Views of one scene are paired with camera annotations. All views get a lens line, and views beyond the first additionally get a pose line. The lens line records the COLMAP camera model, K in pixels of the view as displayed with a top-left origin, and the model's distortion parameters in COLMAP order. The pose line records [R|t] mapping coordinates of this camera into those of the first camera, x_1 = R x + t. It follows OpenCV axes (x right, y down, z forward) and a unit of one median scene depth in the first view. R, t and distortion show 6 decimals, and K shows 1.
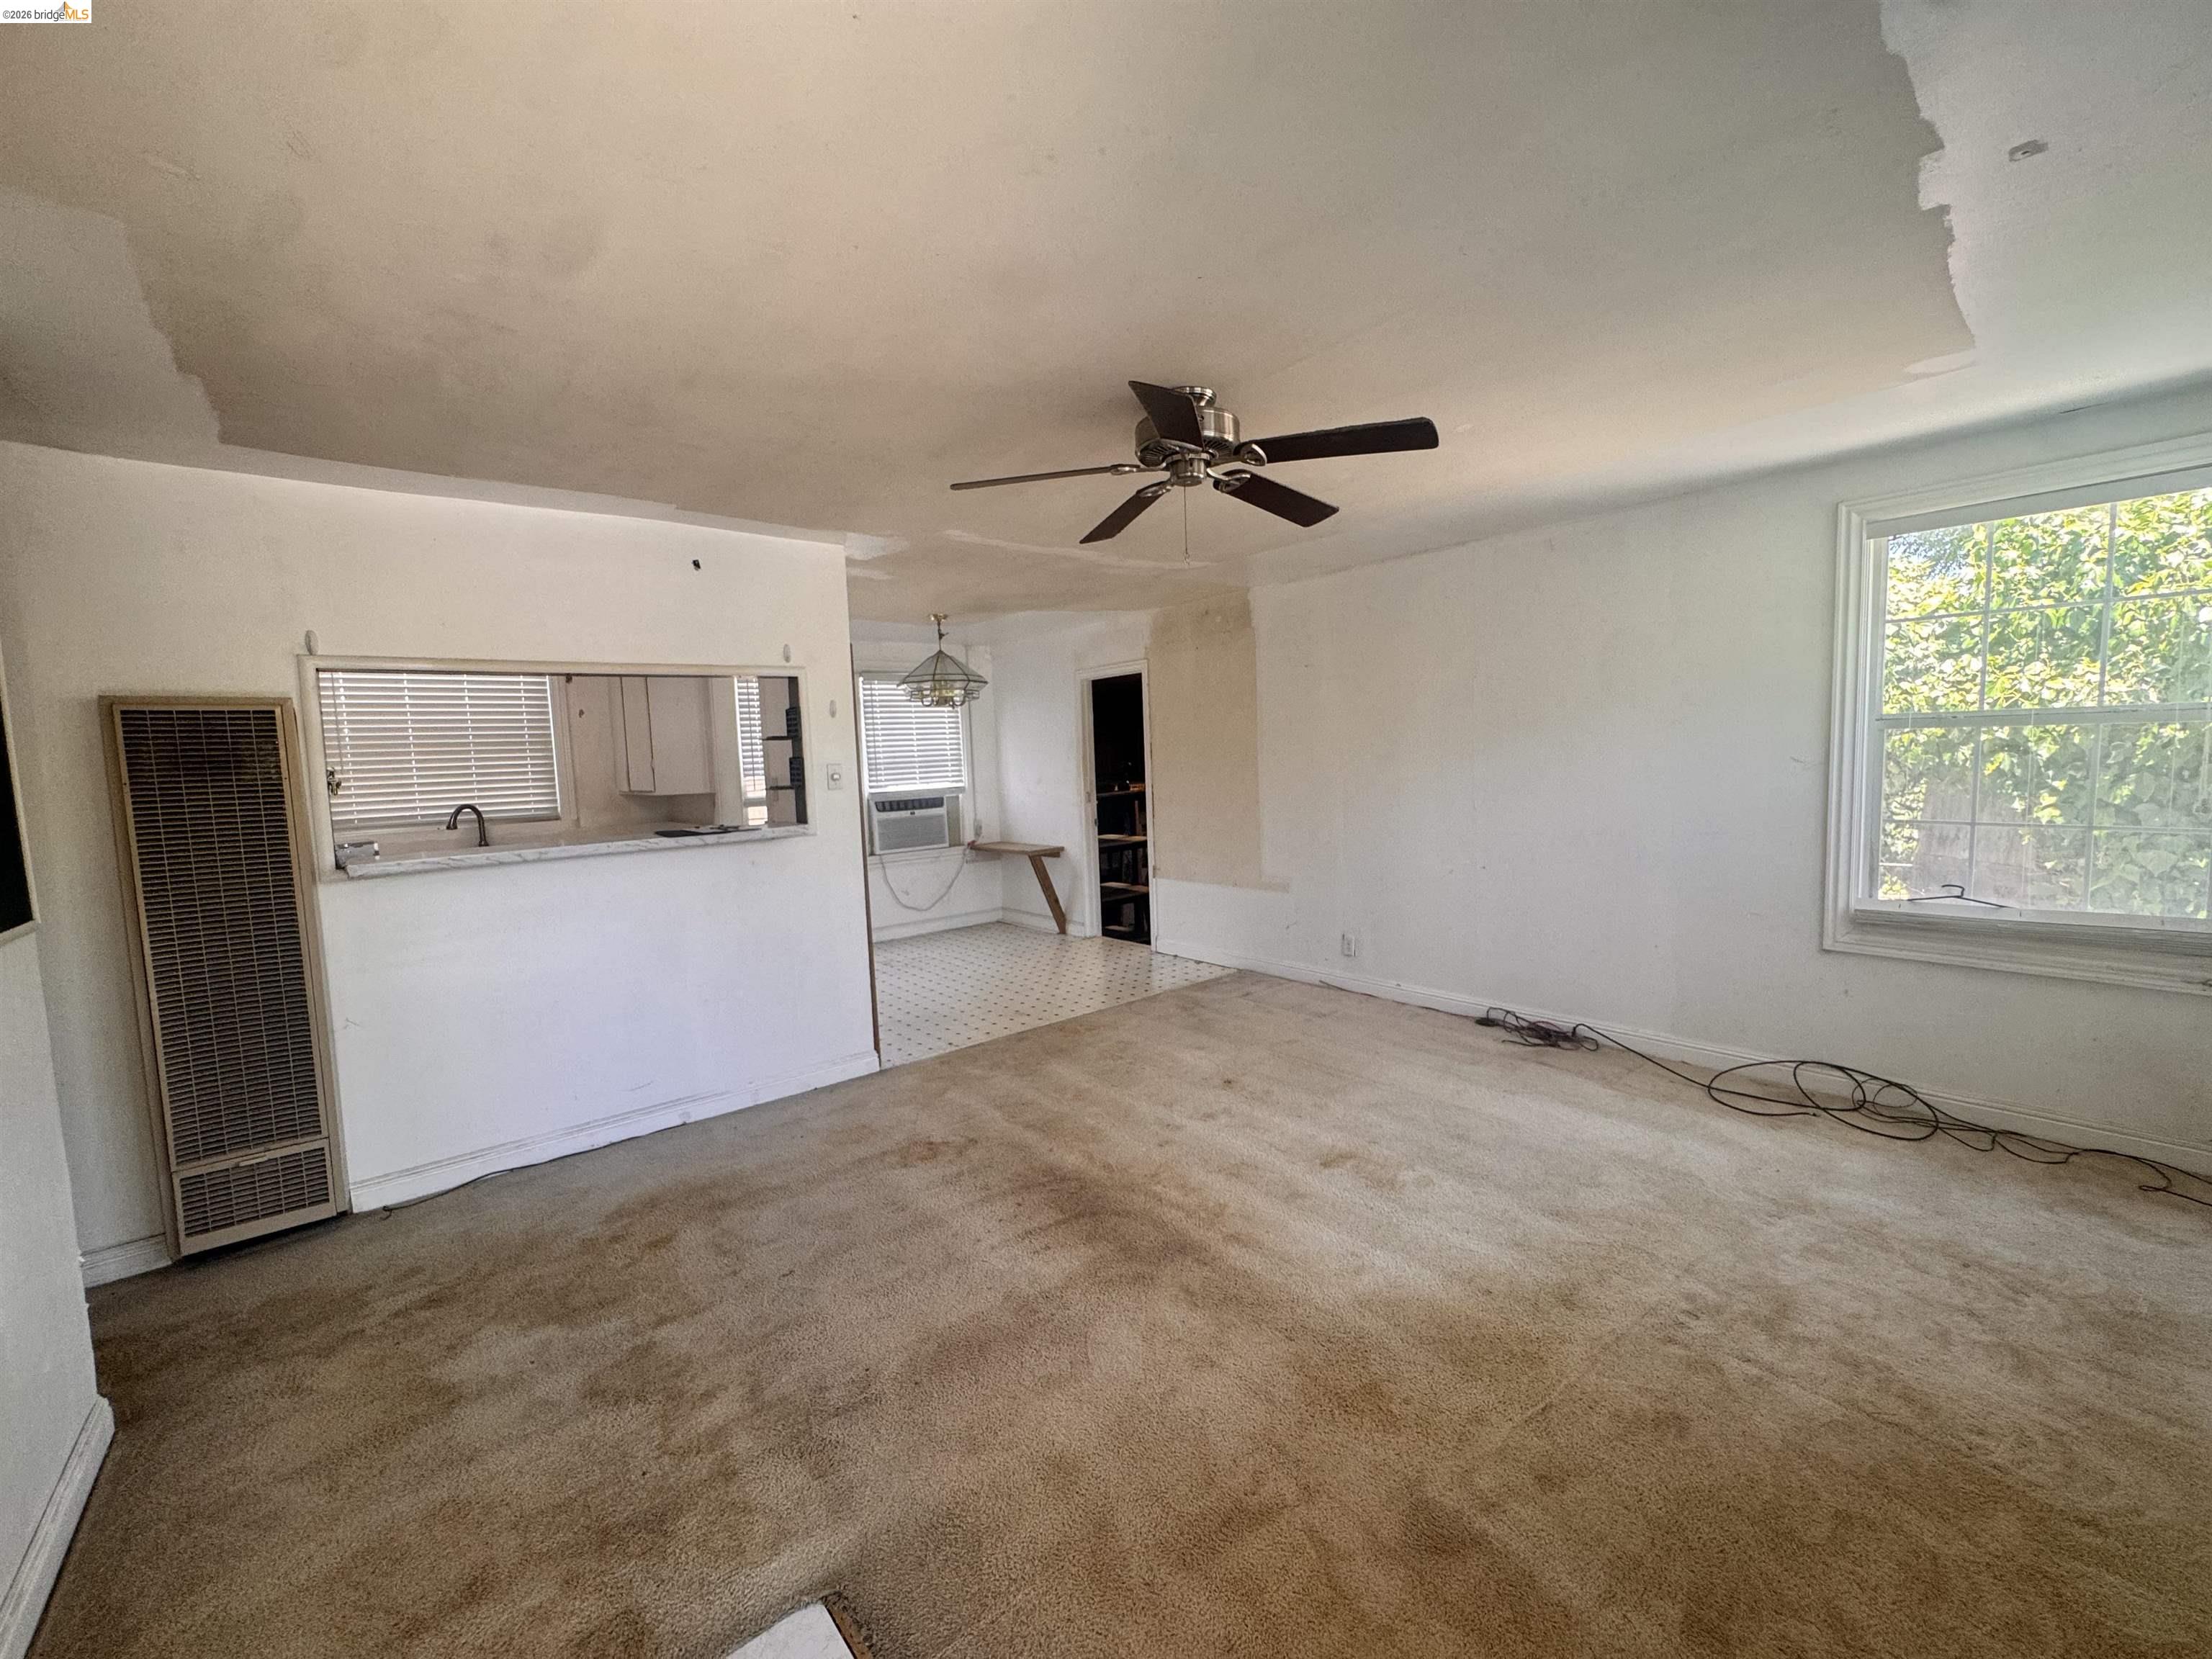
lens RADIAL K [[887.0, 0, 1103.3], [0, 887.0, 827.9], [0, 0, 1]] dist [-0.004053, 0.000899]
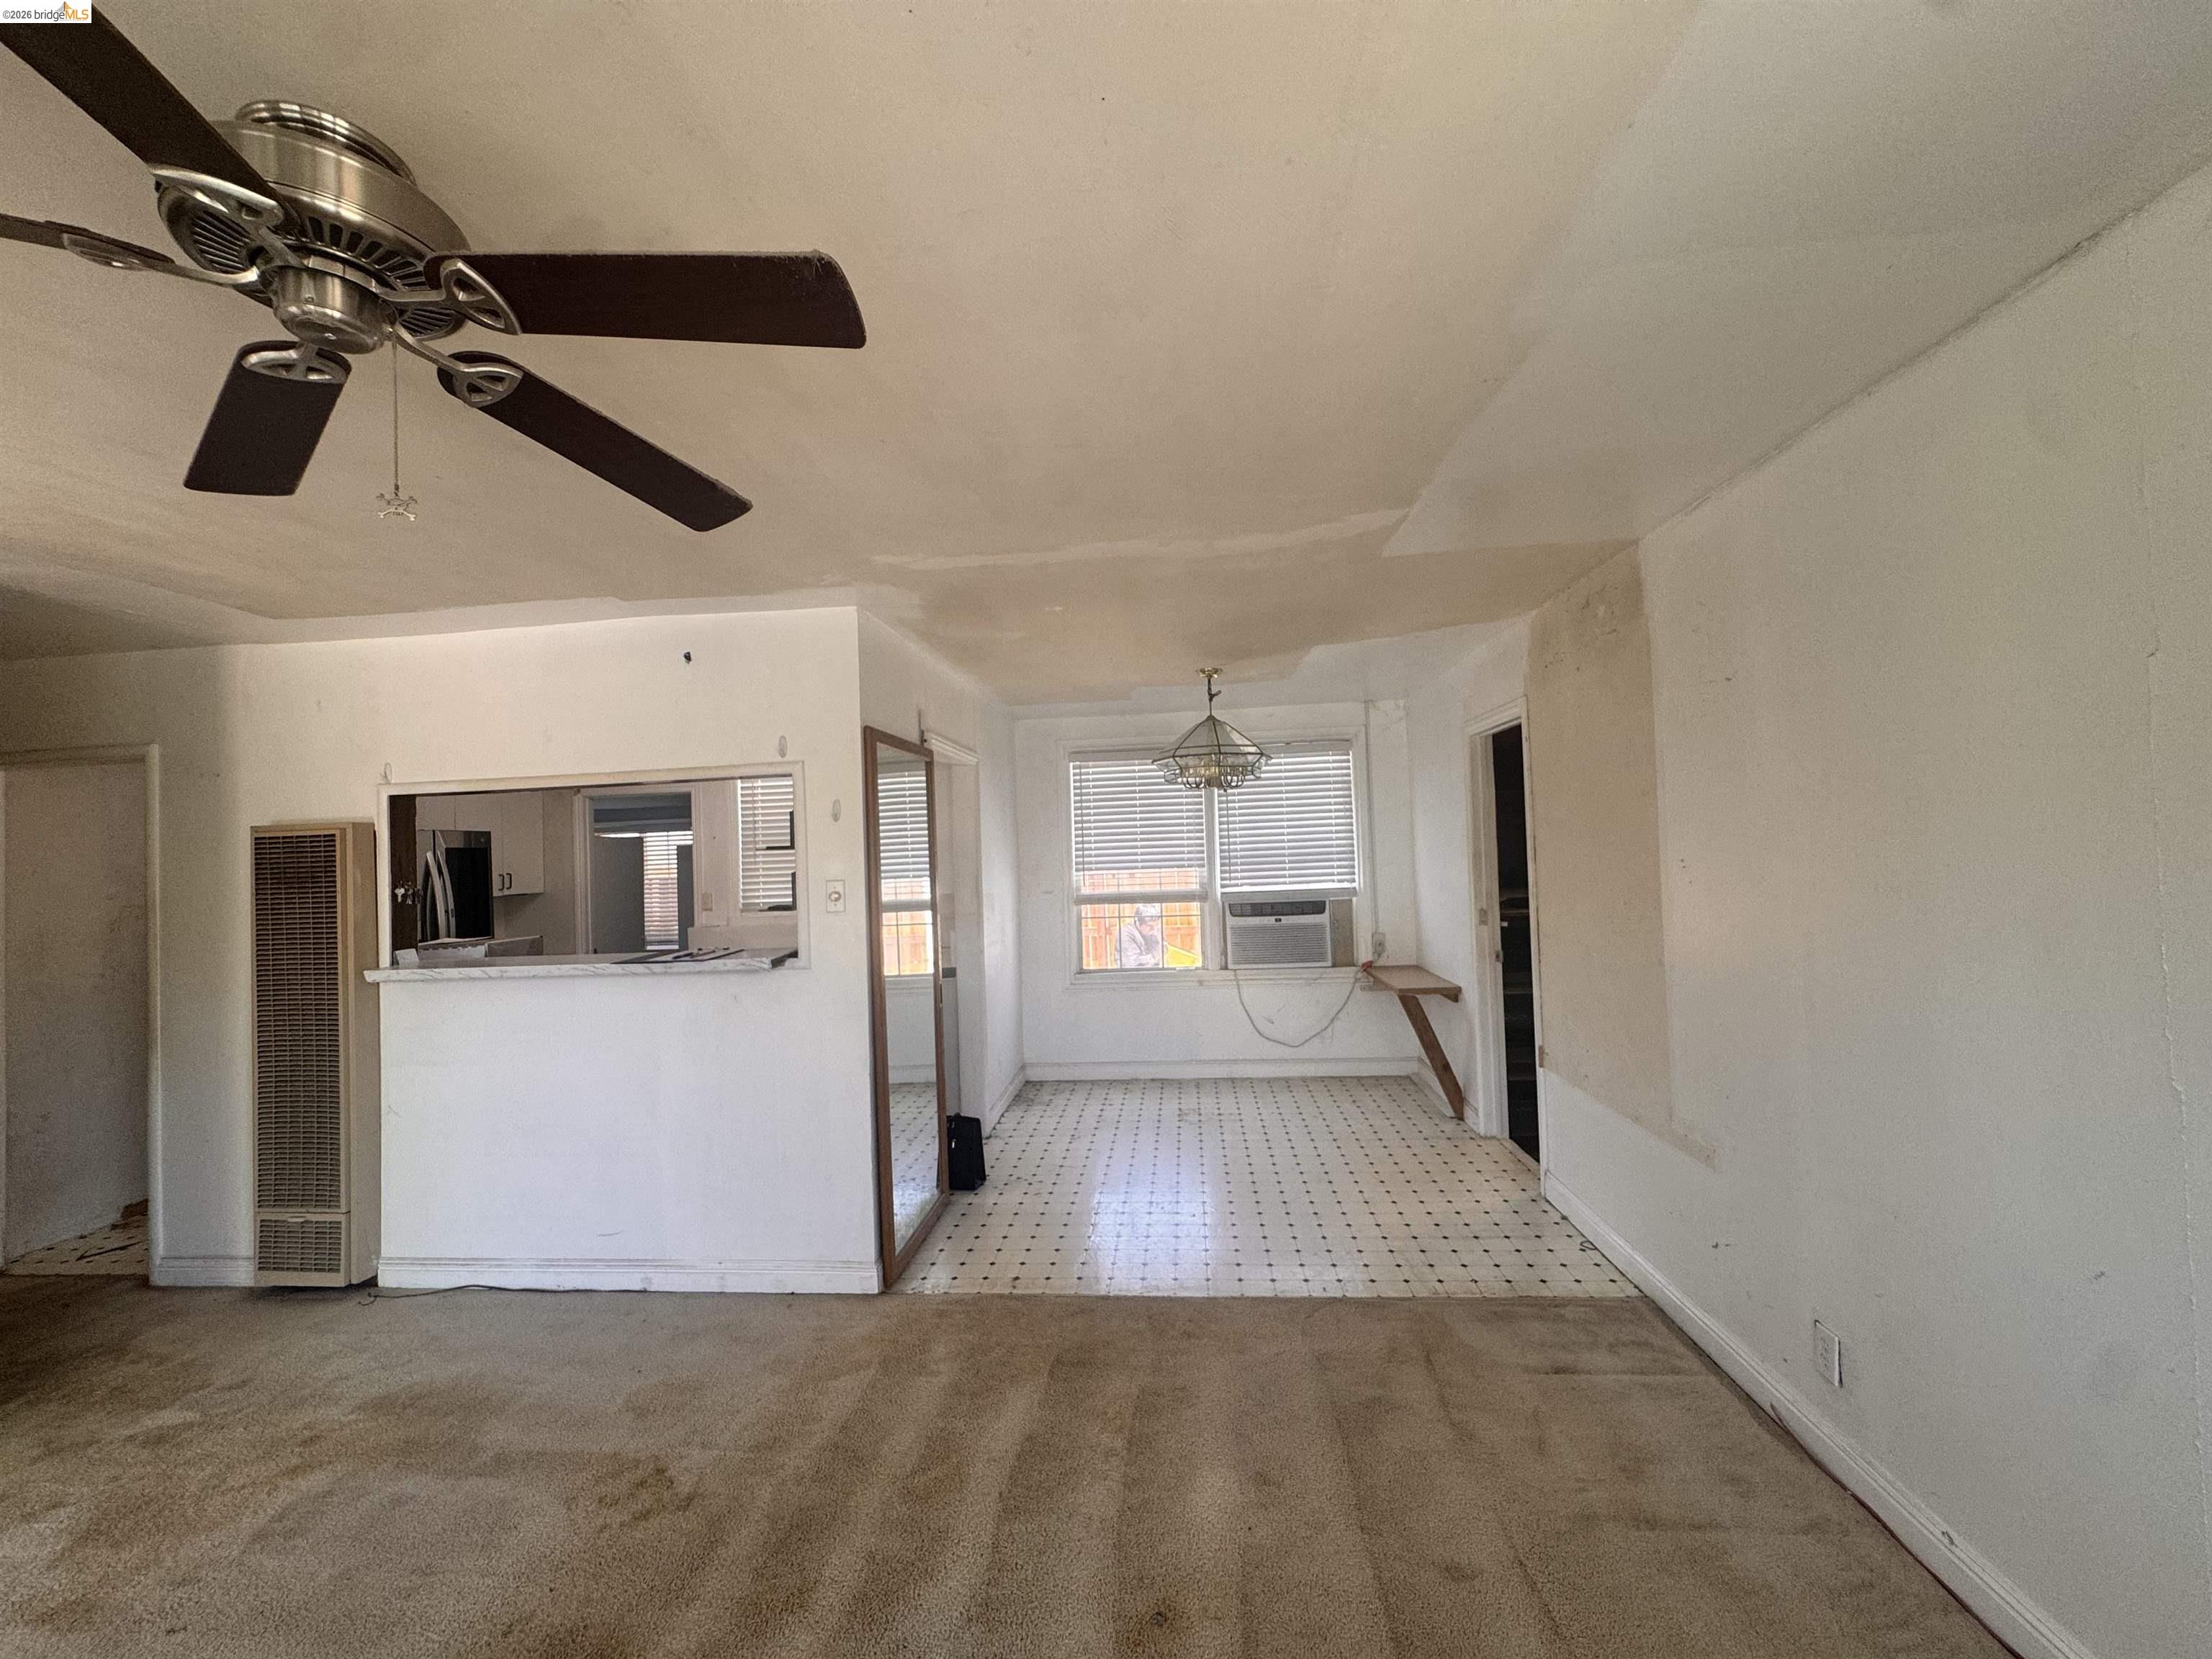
lens RADIAL K [[887.0, 0, 1103.3], [0, 887.0, 827.9], [0, 0, 1]] dist [-0.004053, 0.000899]
pose [[0.709489, -0.002714, -0.704711, 0.511667], [-0.050062, 0.997272, -0.054242, -0.106223], [0.702936, 0.073764, 0.707418, 0.734109]]
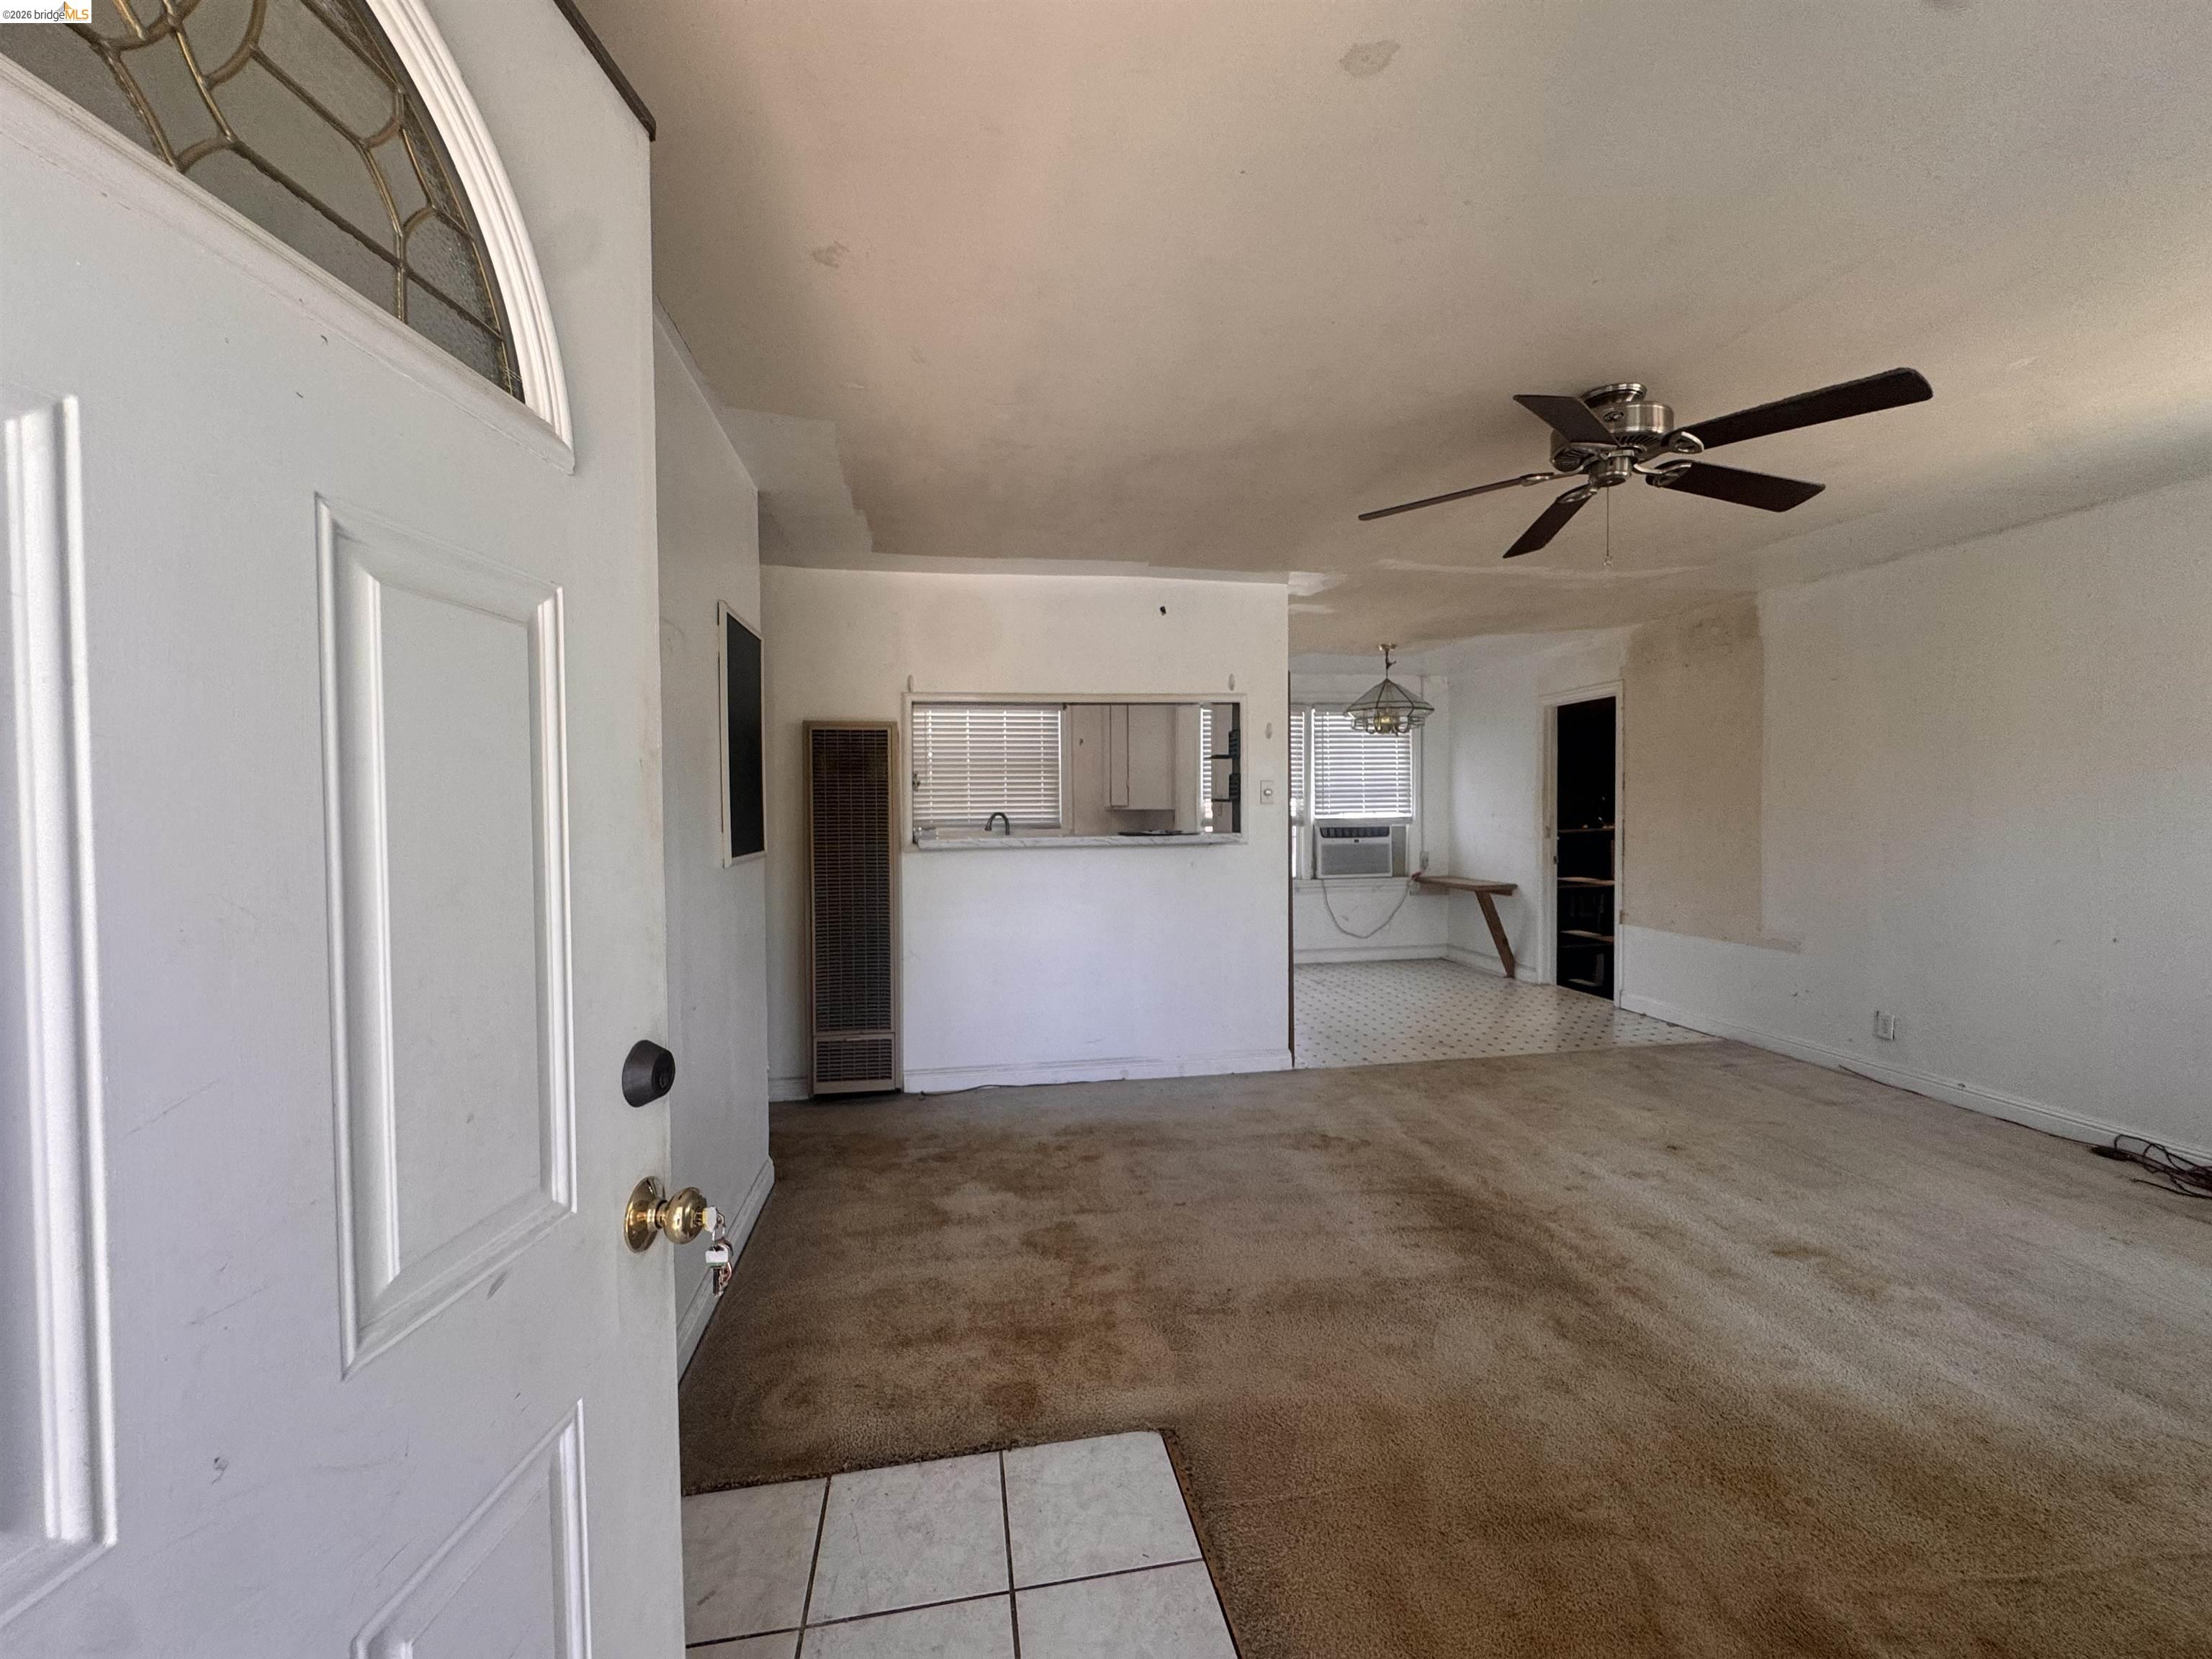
lens RADIAL K [[887.0, 0, 1103.3], [0, 887.0, 827.9], [0, 0, 1]] dist [-0.004053, 0.000899]
pose [[0.867405, 0.043499, -0.495698, 0.083352], [-0.066167, 0.997408, -0.028258, 0.037522], [0.493184, 0.057310, 0.868035, -0.066948]]
